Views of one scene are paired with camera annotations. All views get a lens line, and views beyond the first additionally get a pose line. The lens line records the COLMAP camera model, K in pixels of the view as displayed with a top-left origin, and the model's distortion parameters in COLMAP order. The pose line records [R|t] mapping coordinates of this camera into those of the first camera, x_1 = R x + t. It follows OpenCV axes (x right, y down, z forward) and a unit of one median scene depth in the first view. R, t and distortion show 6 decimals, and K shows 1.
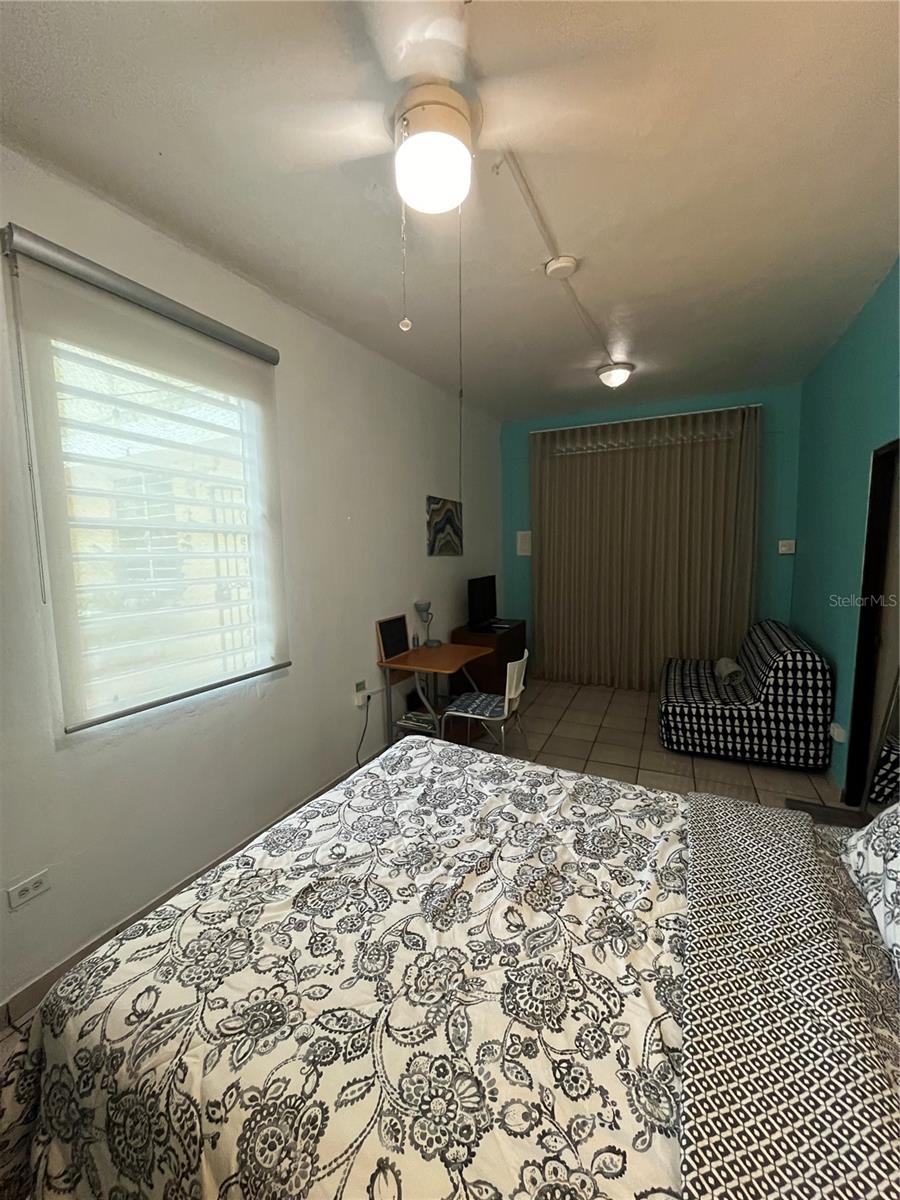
lens RADIAL K [[487.6, 0, 449.4], [0, 487.6, 597.1], [0, 0, 1]] dist [-0.003440, 0.000167]
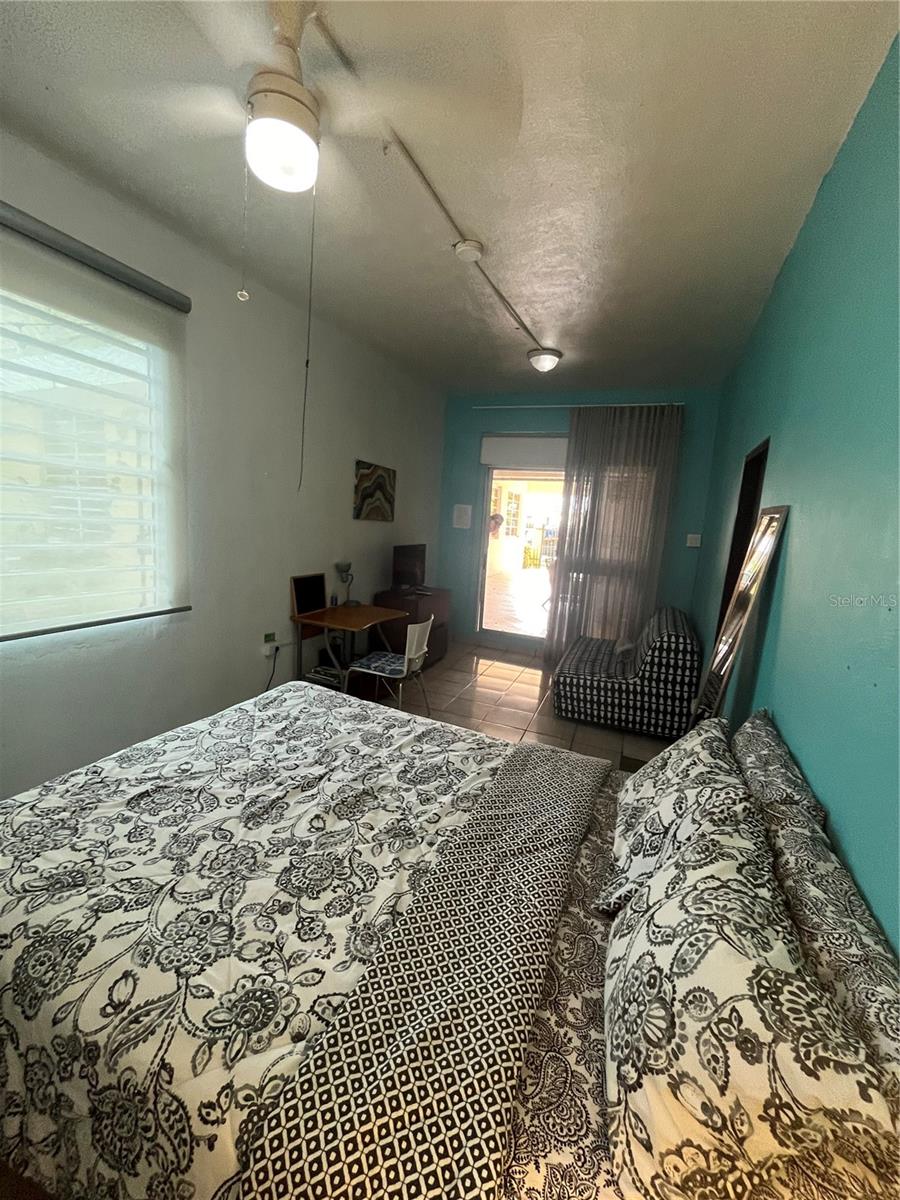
lens RADIAL K [[487.6, 0, 449.4], [0, 487.6, 596.8], [0, 0, 1]] dist [-0.003440, 0.000167]
pose [[0.994331, 0.076839, 0.073490, 0.220204], [-0.080835, 0.995316, 0.053036, 0.018189], [-0.069070, -0.058676, 0.995885, -0.112457]]
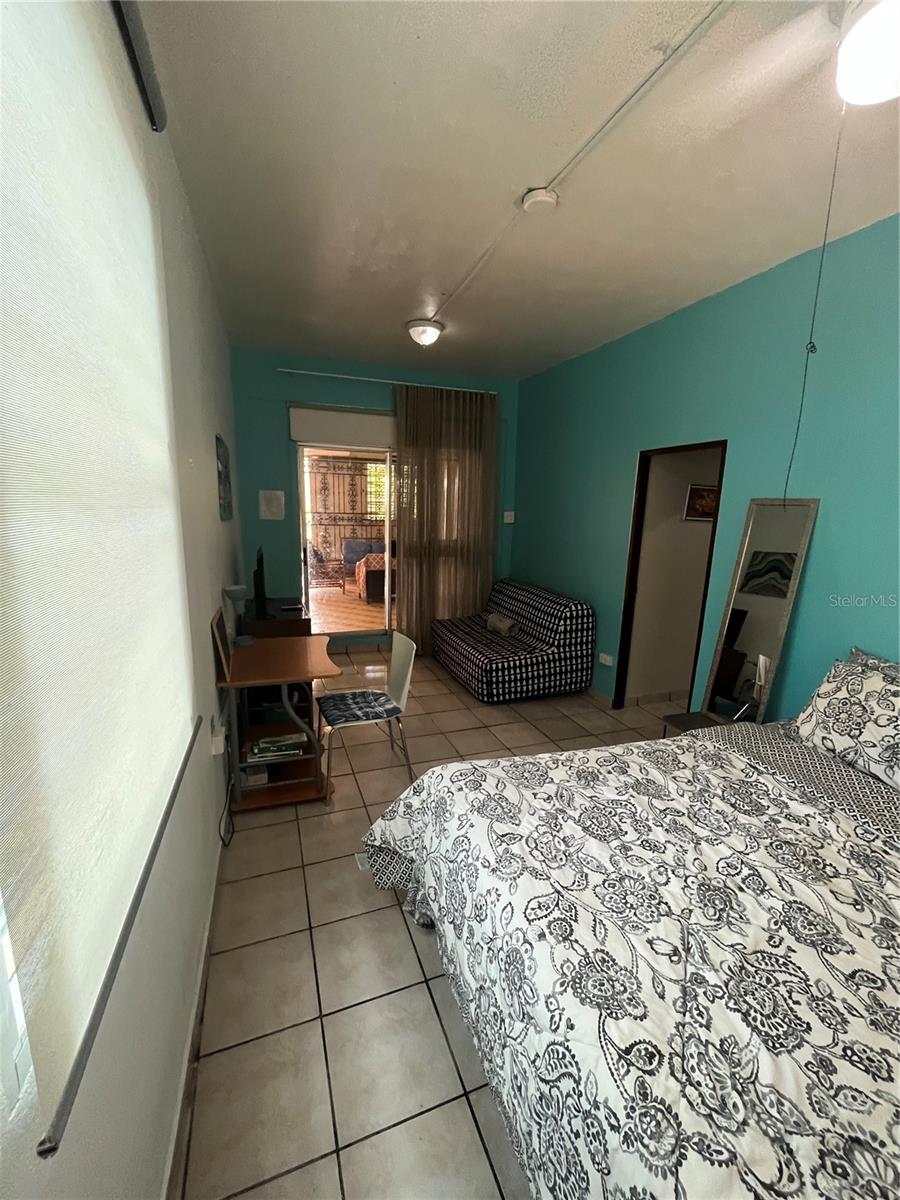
lens RADIAL K [[487.6, 0, 449.0], [0, 487.6, 600.2], [0, 0, 1]] dist [-0.003440, 0.000167]
pose [[0.702095, -0.100284, 0.704986, -0.759676], [0.039887, 0.994018, 0.101675, -0.068849], [-0.710965, -0.043266, 0.701895, 0.616720]]
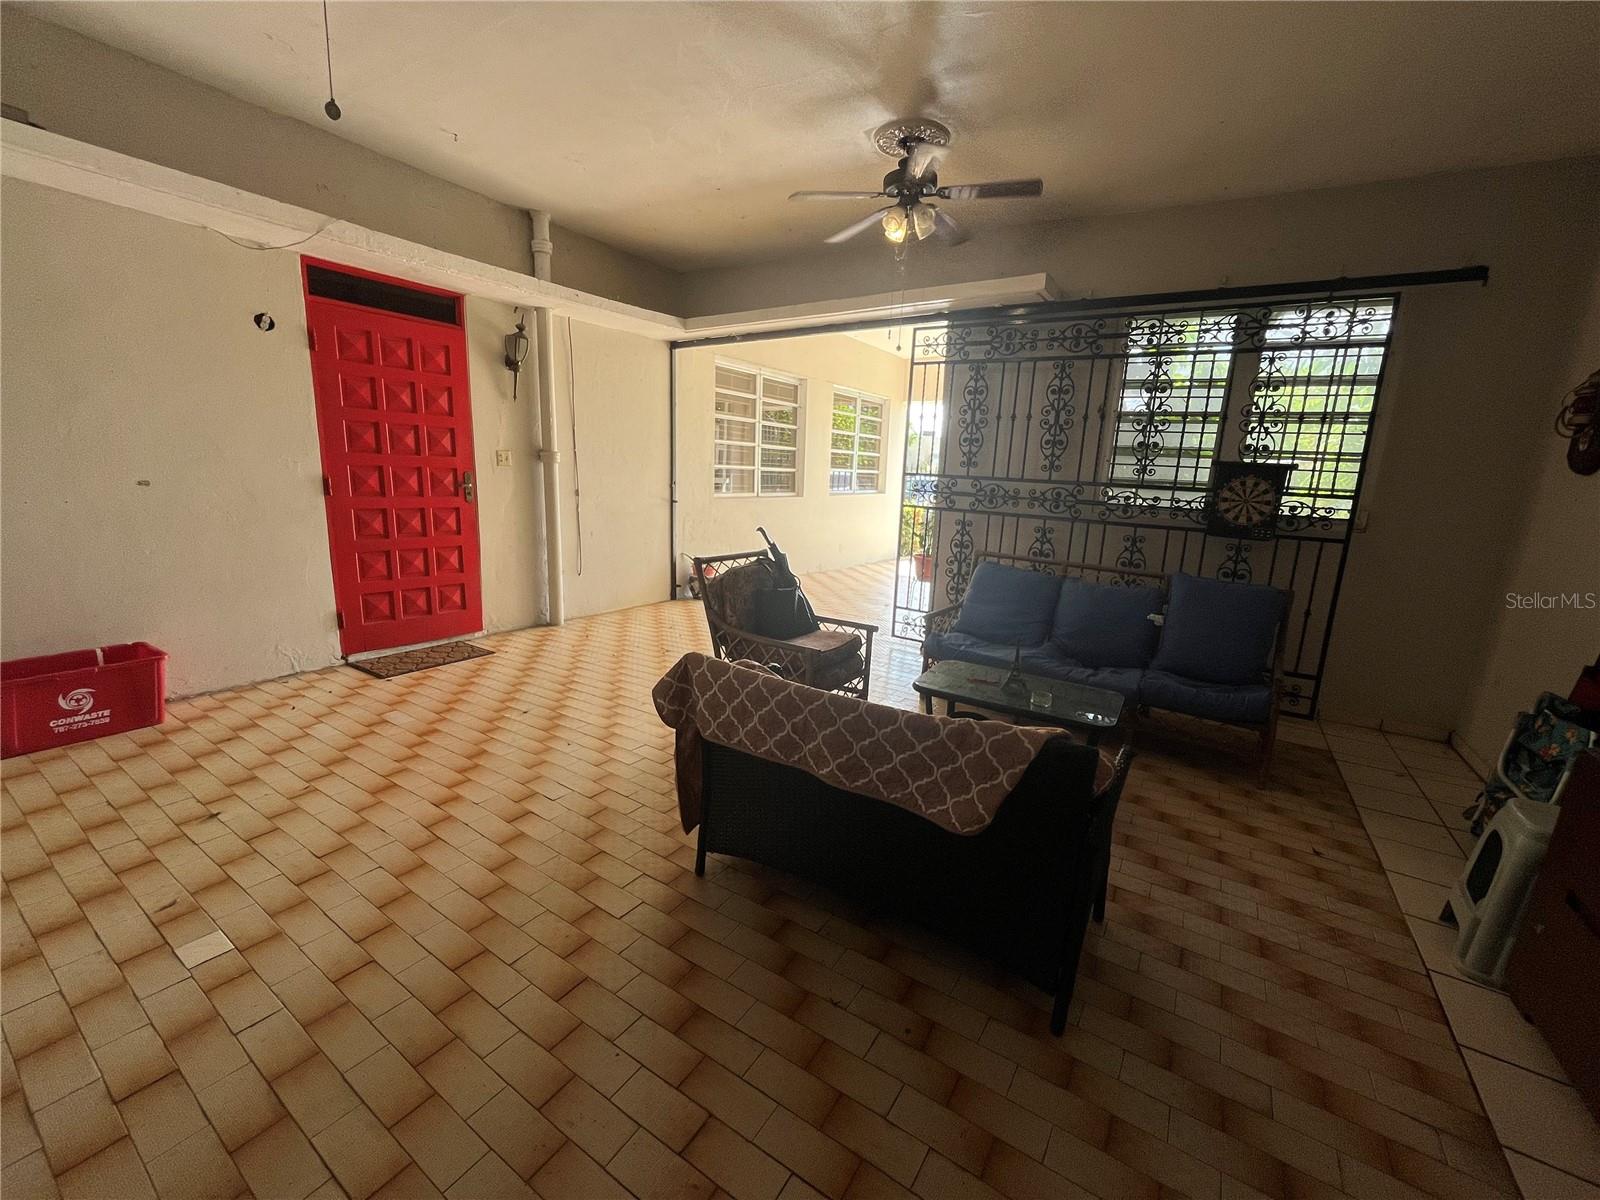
lens RADIAL K [[650.1, 0, 795.2], [0, 650.1, 599.5], [0, 0, 1]] dist [-0.003440, 0.000167]
pose [[0.989796, 0.085546, -0.113957, 2.102970], [-0.075282, 0.992953, 0.091521, -0.264137], [0.120983, -0.082008, 0.989261, 3.032292]]
